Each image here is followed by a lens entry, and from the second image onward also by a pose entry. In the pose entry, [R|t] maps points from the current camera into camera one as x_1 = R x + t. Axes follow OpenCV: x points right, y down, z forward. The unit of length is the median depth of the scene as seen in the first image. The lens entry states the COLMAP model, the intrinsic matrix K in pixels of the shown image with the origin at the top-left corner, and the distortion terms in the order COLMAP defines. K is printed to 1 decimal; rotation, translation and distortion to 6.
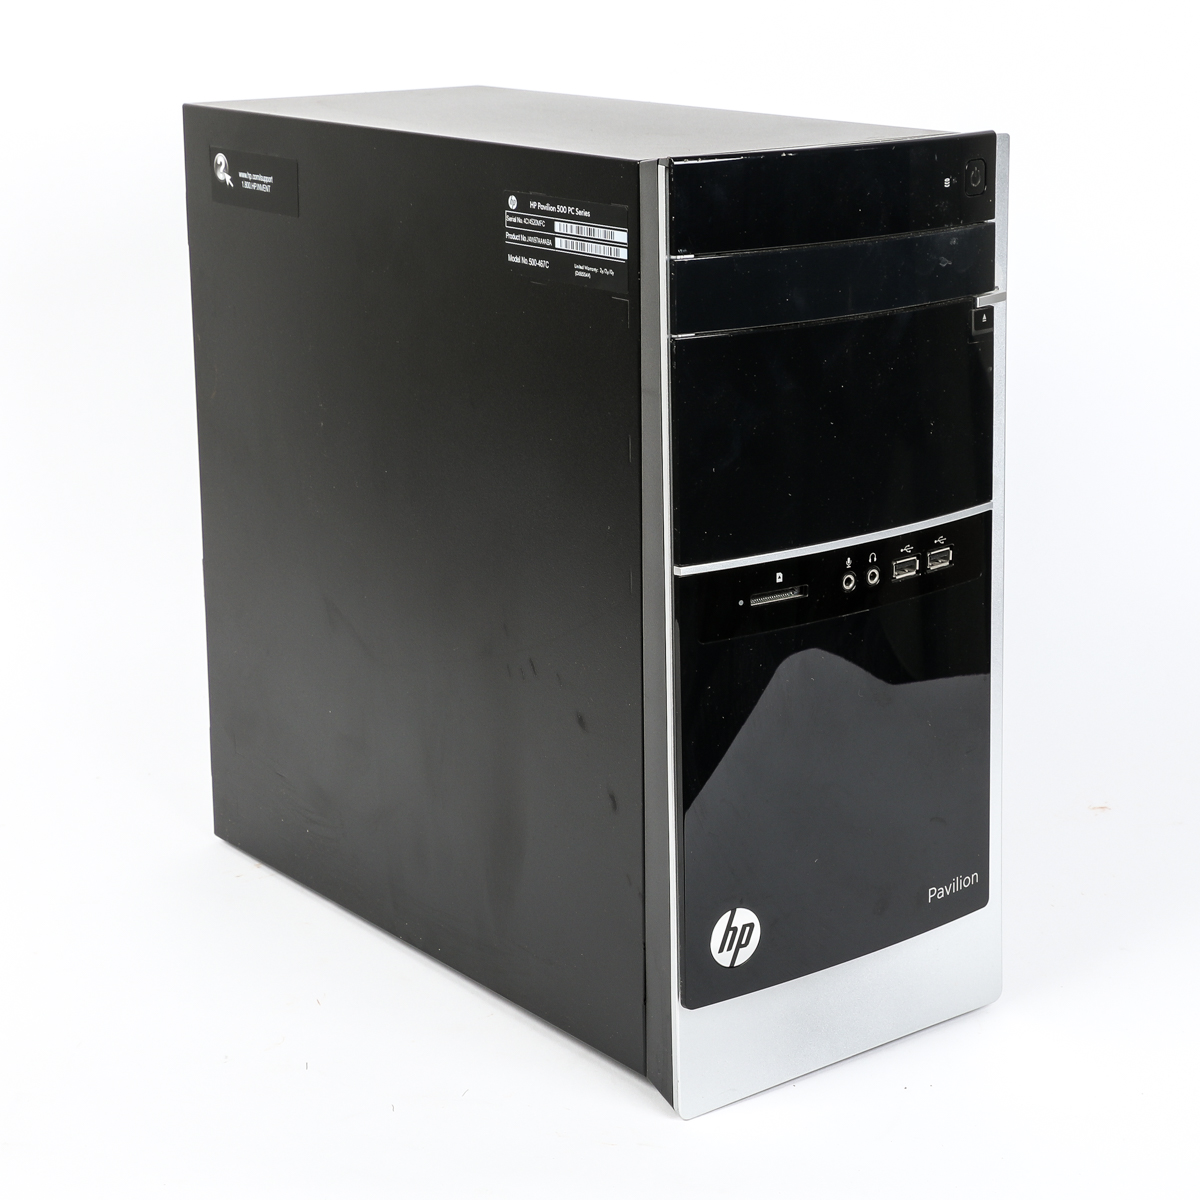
lens RADIAL K [[2457.8, 0, 600.0], [0, 2457.8, 600.0], [0, 0, 1]] dist [-0.000202, 0.009804]
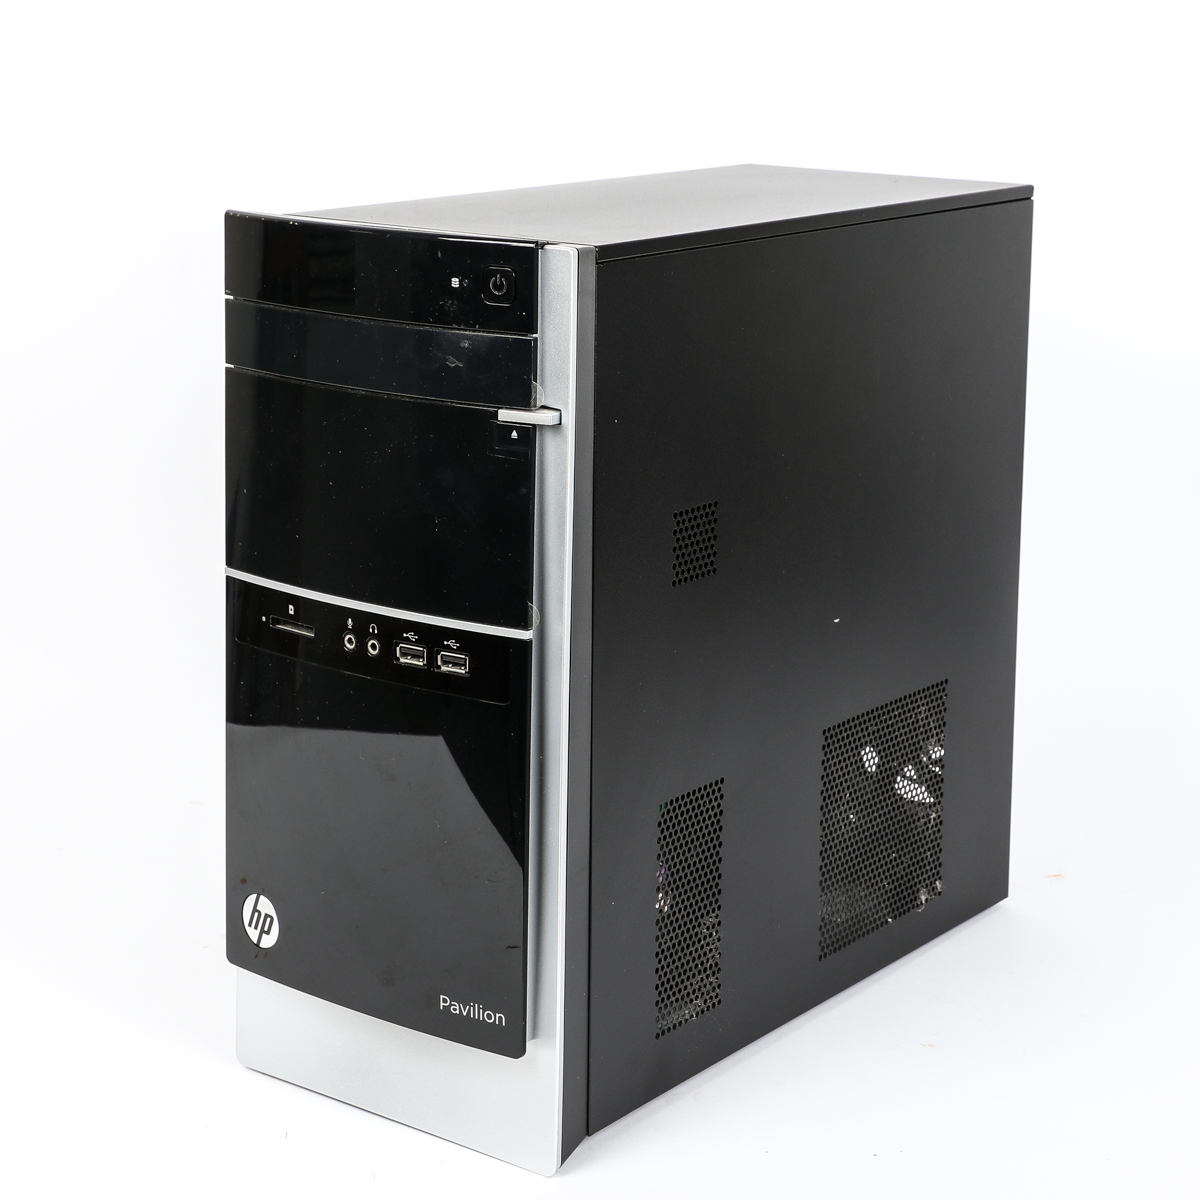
lens RADIAL K [[2678.8, 0, 600.0], [0, 2678.8, 600.0], [0, 0, 1]] dist [-0.000734, -0.406561]
pose [[0.251863, 0.253041, -0.934096, 1.178180], [-0.269990, 0.945261, 0.183268, -0.259497], [0.929339, 0.206038, 0.306395, 0.745378]]
